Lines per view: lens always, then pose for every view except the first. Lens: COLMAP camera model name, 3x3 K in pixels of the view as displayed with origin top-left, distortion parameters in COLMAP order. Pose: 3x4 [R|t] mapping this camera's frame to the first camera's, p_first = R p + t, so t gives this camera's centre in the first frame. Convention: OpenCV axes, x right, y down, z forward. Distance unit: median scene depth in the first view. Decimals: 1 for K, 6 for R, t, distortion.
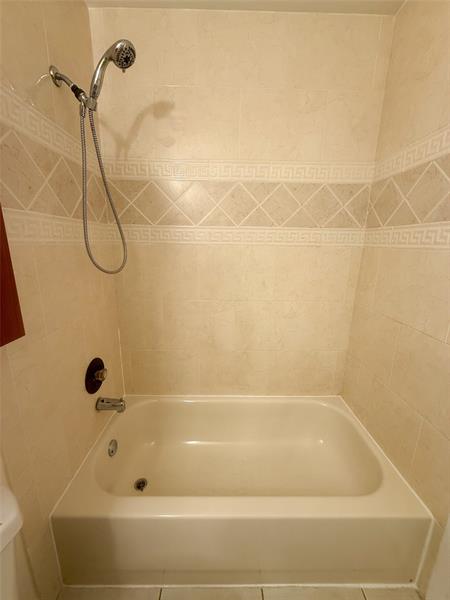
lens RADIAL K [[238.7, 0, 225.3], [0, 238.7, 298.4], [0, 0, 1]] dist [-0.001254, 0.000377]
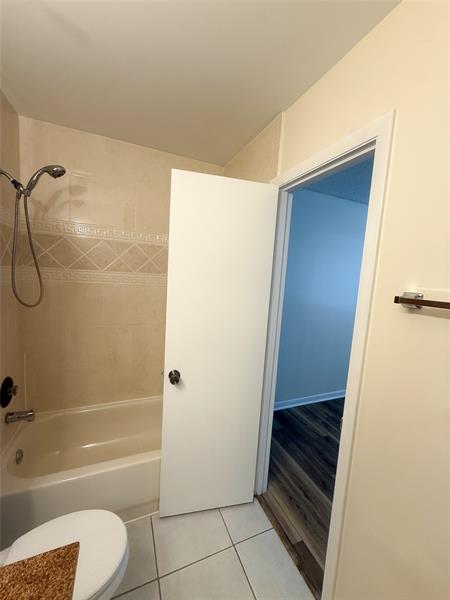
lens RADIAL K [[238.7, 0, 225.3], [0, 238.7, 298.4], [0, 0, 1]] dist [-0.001254, 0.000377]
pose [[0.920474, 0.003409, 0.390790, -0.005589], [0.041236, 0.993533, -0.105795, 0.027786], [-0.388623, 0.113496, 0.914380, -0.522623]]
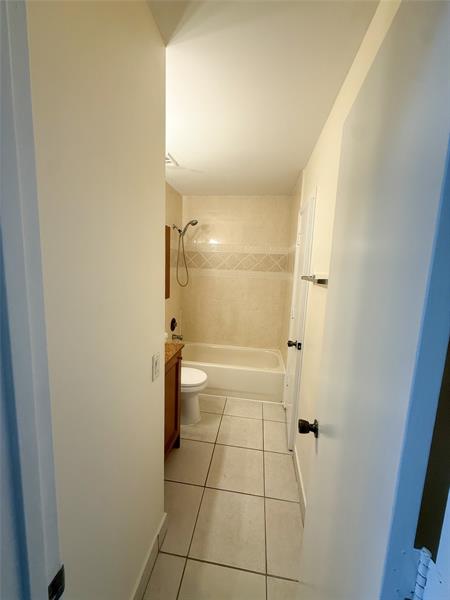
lens RADIAL K [[238.7, 0, 225.3], [0, 238.7, 298.4], [0, 0, 1]] dist [-0.001254, 0.000377]
pose [[0.986652, 0.048480, -0.155456, 0.384702], [-0.063693, 0.993493, -0.094419, 0.227753], [0.149867, 0.103060, 0.983320, -1.412151]]
